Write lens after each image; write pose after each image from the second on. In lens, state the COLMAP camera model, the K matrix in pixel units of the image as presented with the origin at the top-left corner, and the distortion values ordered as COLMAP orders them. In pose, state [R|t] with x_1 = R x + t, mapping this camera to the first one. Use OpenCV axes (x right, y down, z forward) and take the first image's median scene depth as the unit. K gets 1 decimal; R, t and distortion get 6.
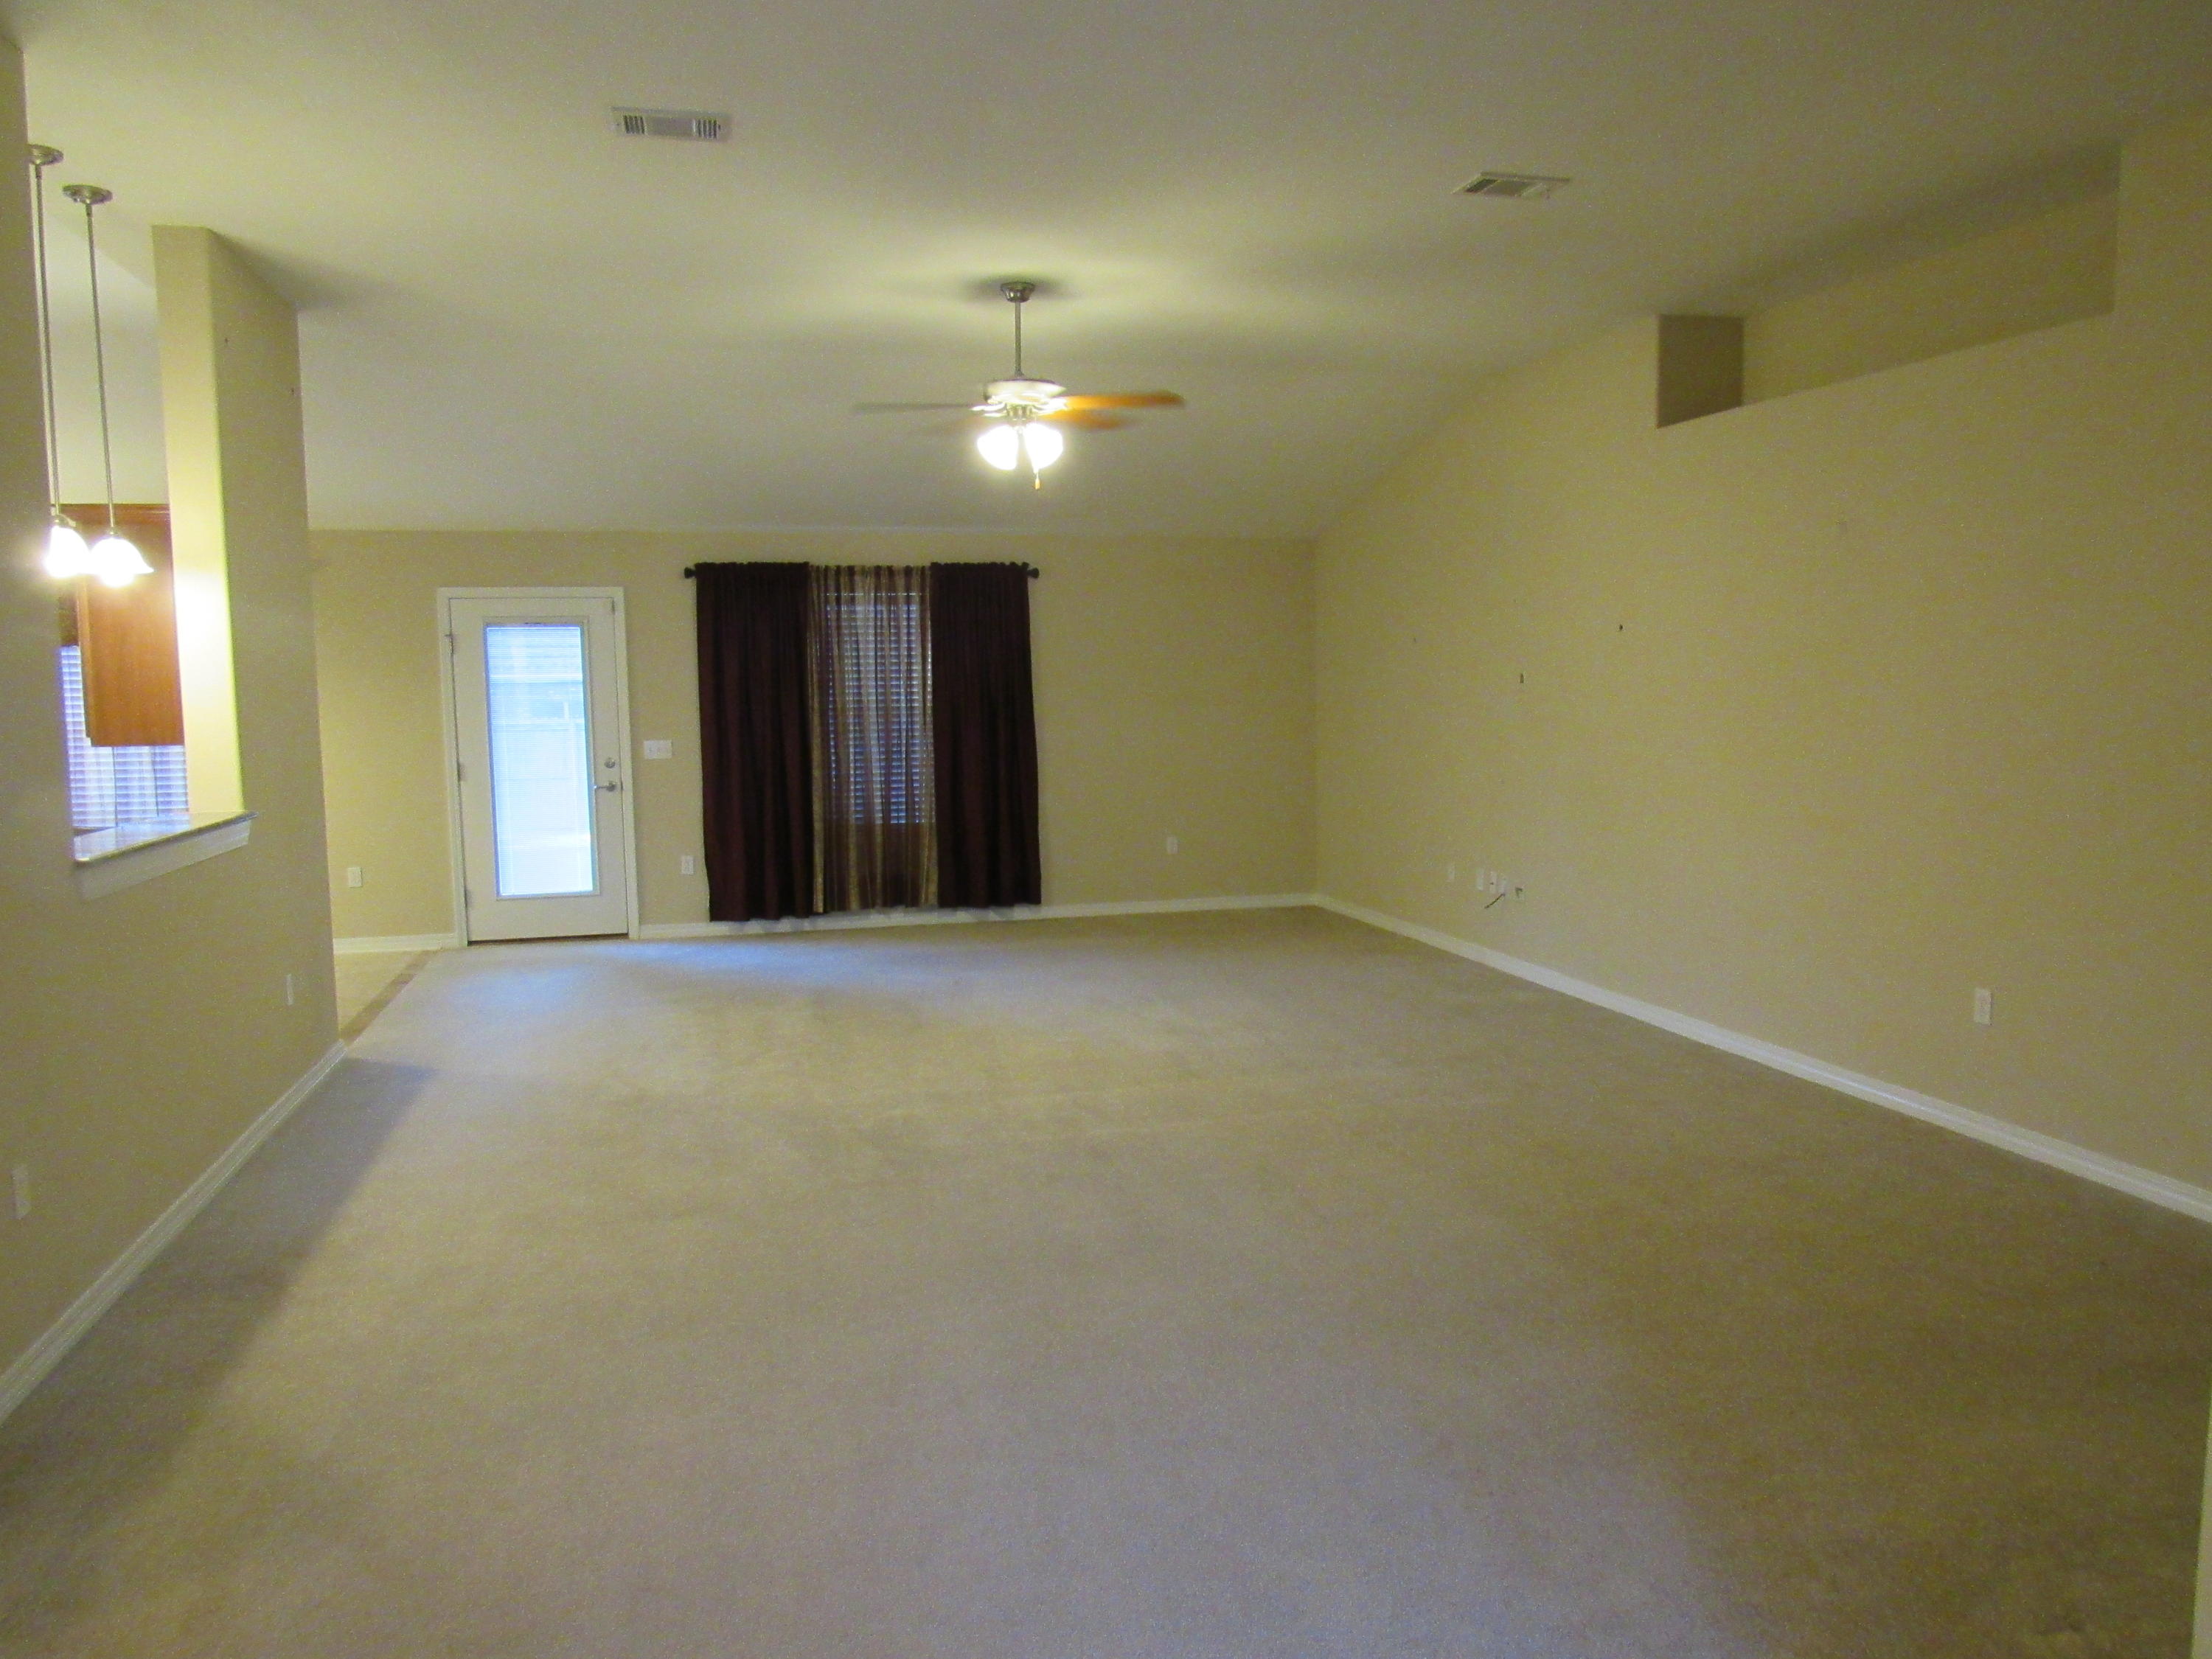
lens RADIAL K [[1641.3, 0, 1103.7], [0, 1641.3, 828.7], [0, 0, 1]] dist [0.008436, 0.003130]
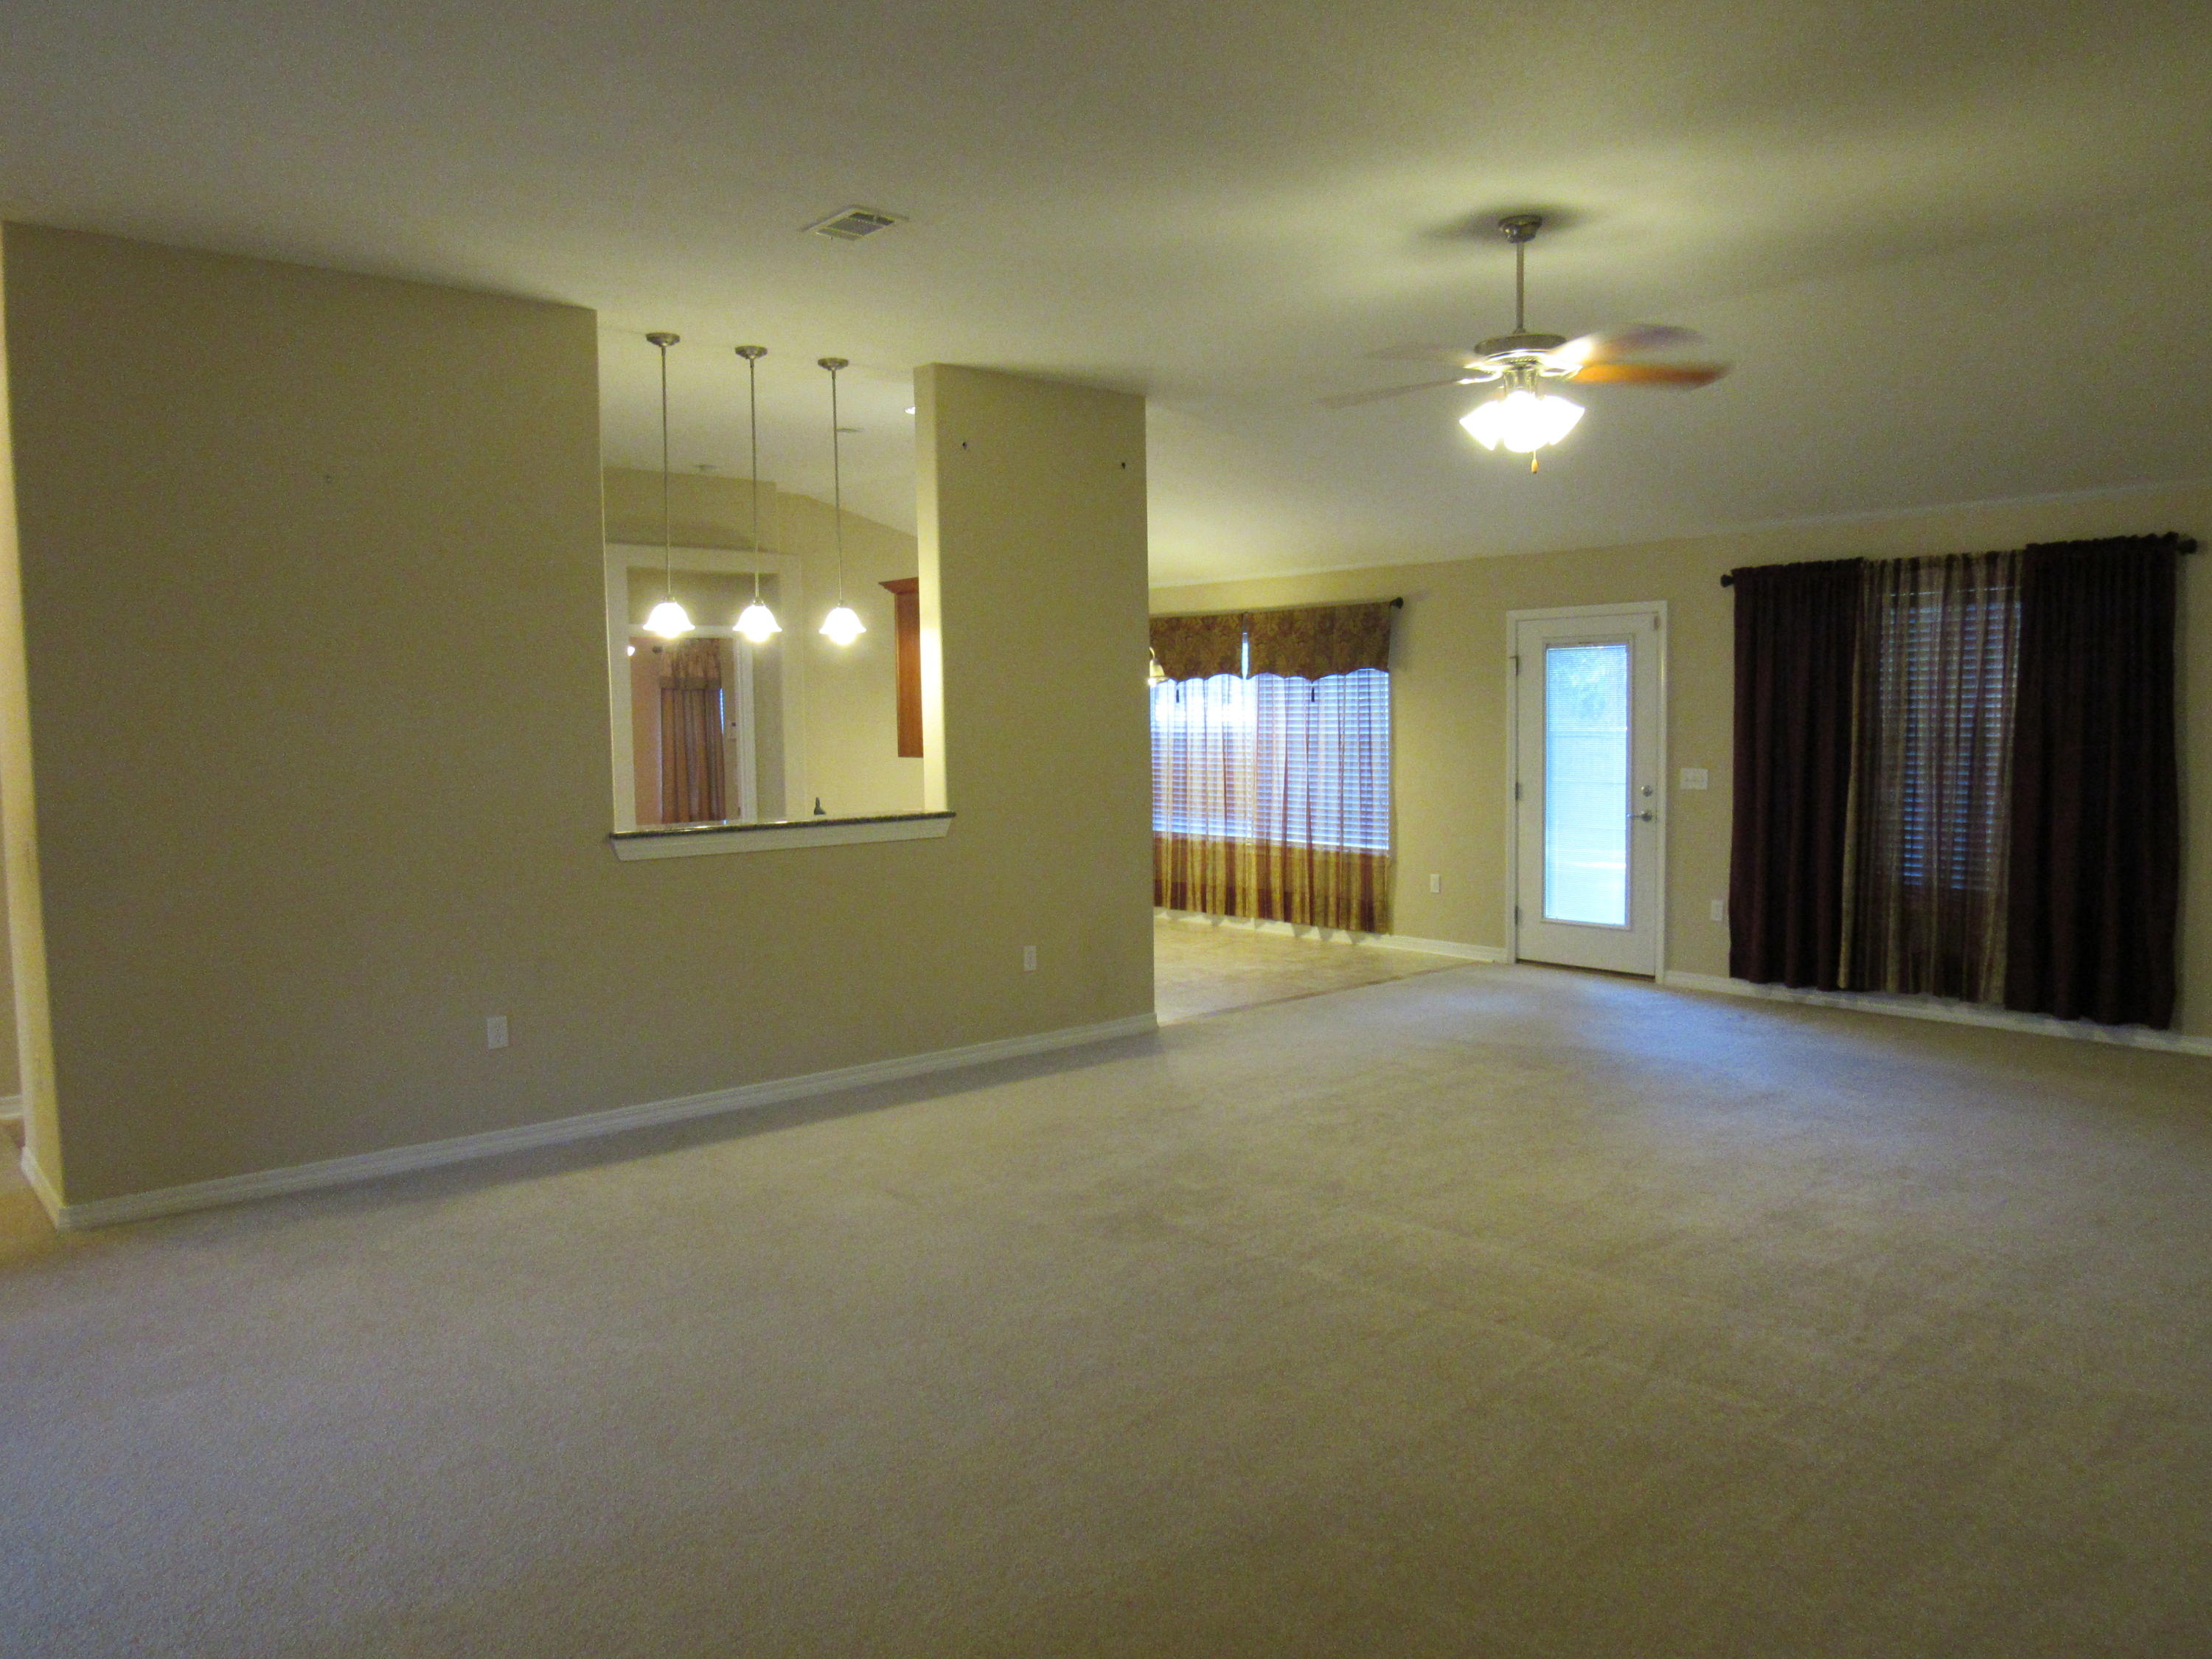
lens RADIAL K [[1641.3, 0, 1107.8], [0, 1641.3, 831.1], [0, 0, 1]] dist [0.008436, 0.003130]
pose [[0.457268, 0.075745, -0.886098, 0.379462], [-0.077157, 0.995988, 0.045322, -0.035459], [0.885976, 0.047644, 0.461277, 0.300517]]
